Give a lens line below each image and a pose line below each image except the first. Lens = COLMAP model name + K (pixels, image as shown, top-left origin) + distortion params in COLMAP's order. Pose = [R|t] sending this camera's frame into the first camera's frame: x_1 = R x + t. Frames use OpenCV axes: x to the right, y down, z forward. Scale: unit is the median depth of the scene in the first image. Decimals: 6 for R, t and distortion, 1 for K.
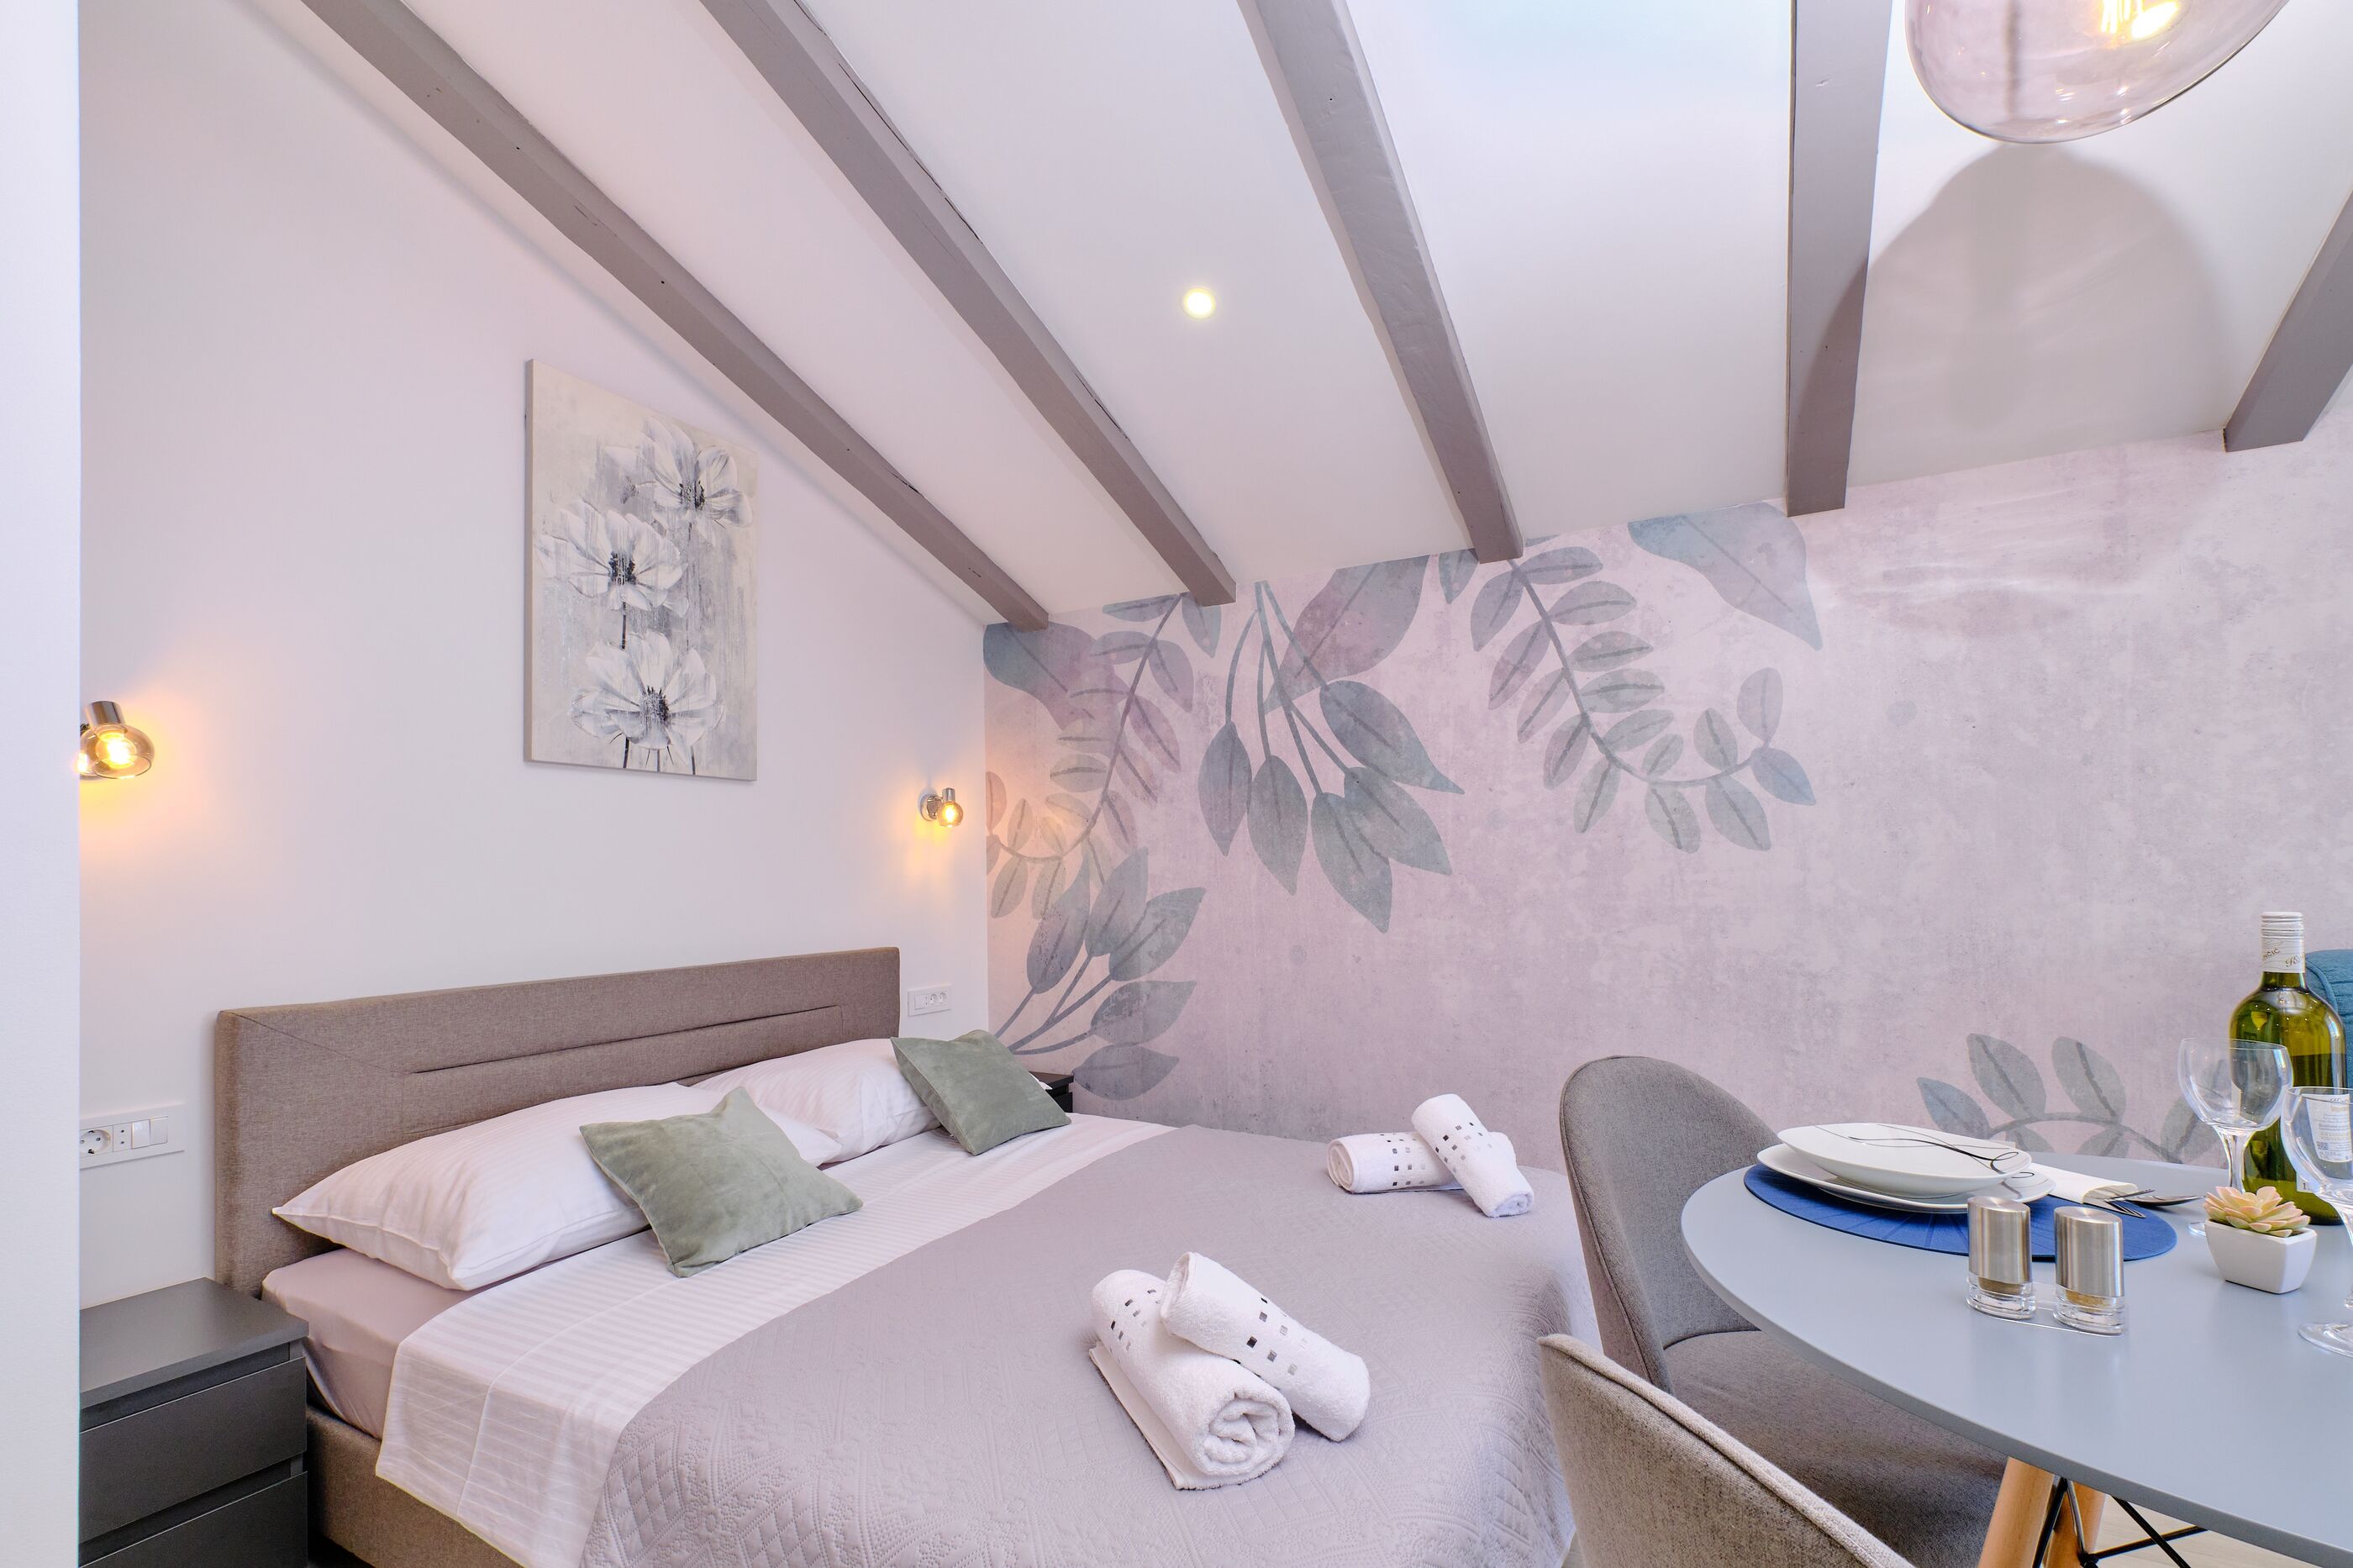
lens RADIAL K [[1039.3, 0, 1176.1], [0, 1039.3, 857.5], [0, 0, 1]] dist [0.002186, -0.005163]
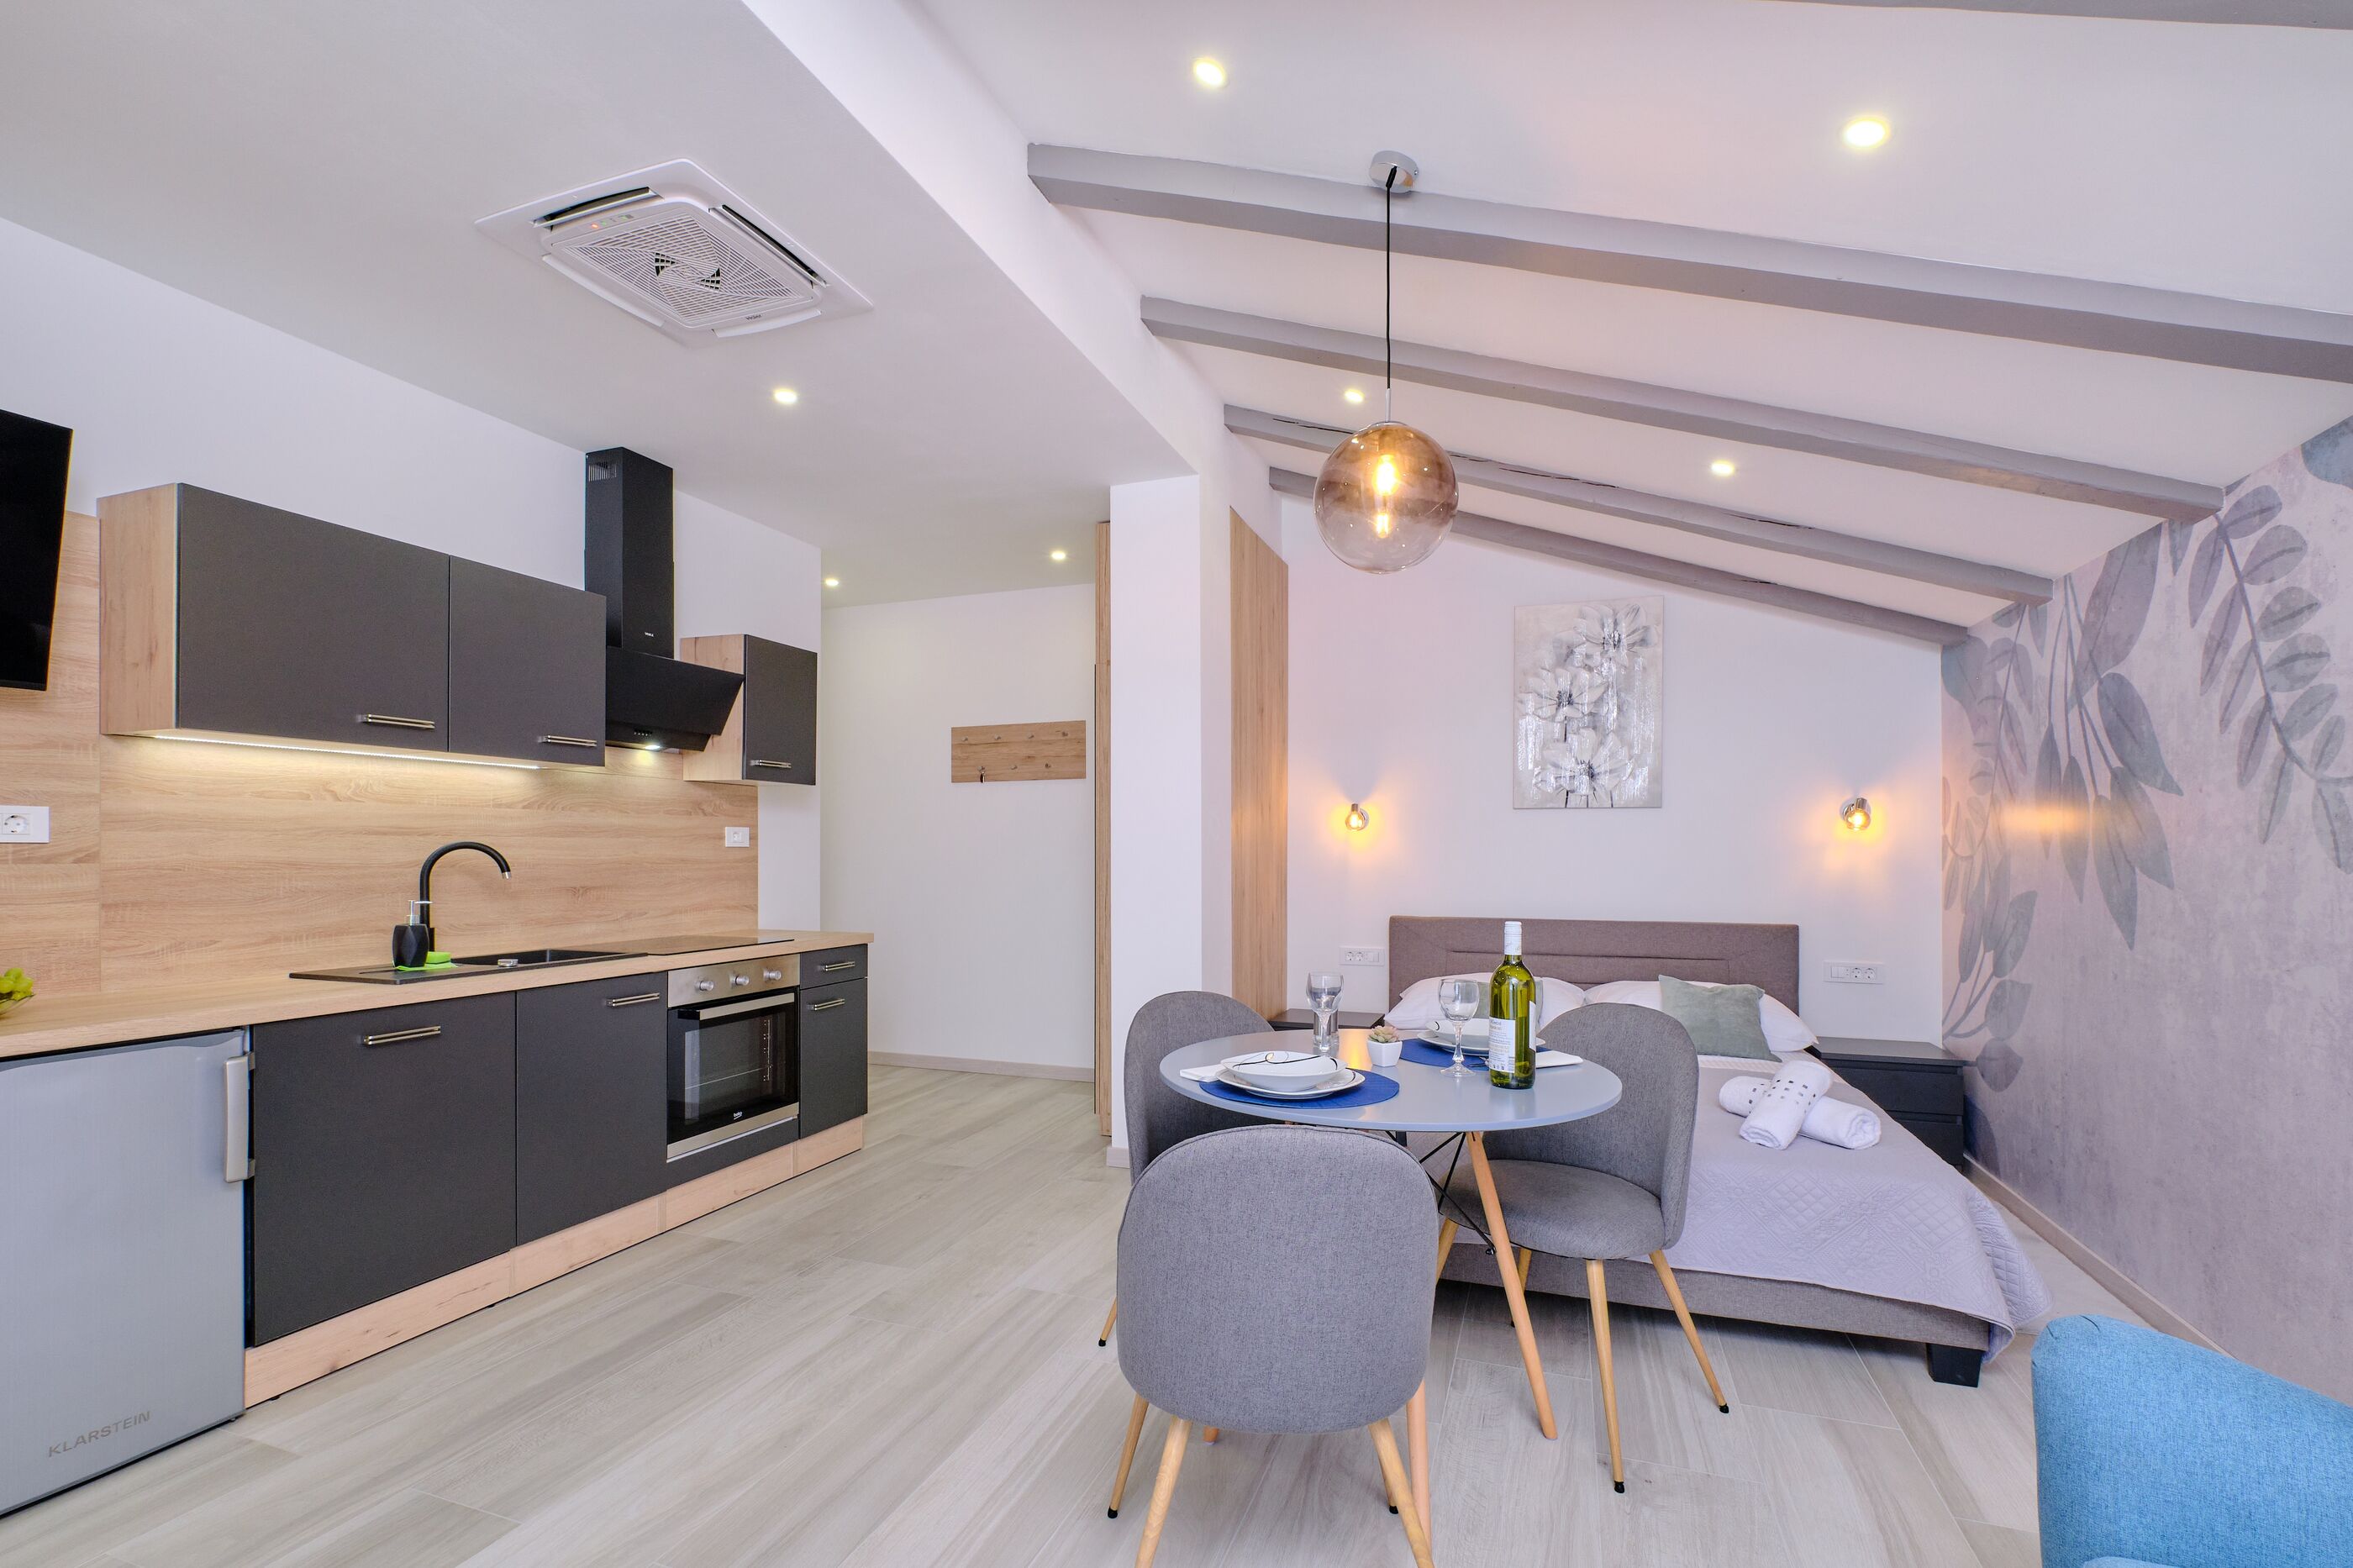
lens RADIAL K [[1039.3, 0, 1176.1], [0, 1039.3, 857.5], [0, 0, 1]] dist [0.002186, -0.005163]
pose [[0.144003, 0.018202, -0.989410, 1.102051], [0.011425, 0.999734, 0.020055, -0.040259], [0.989511, -0.014192, 0.143757, 0.056780]]
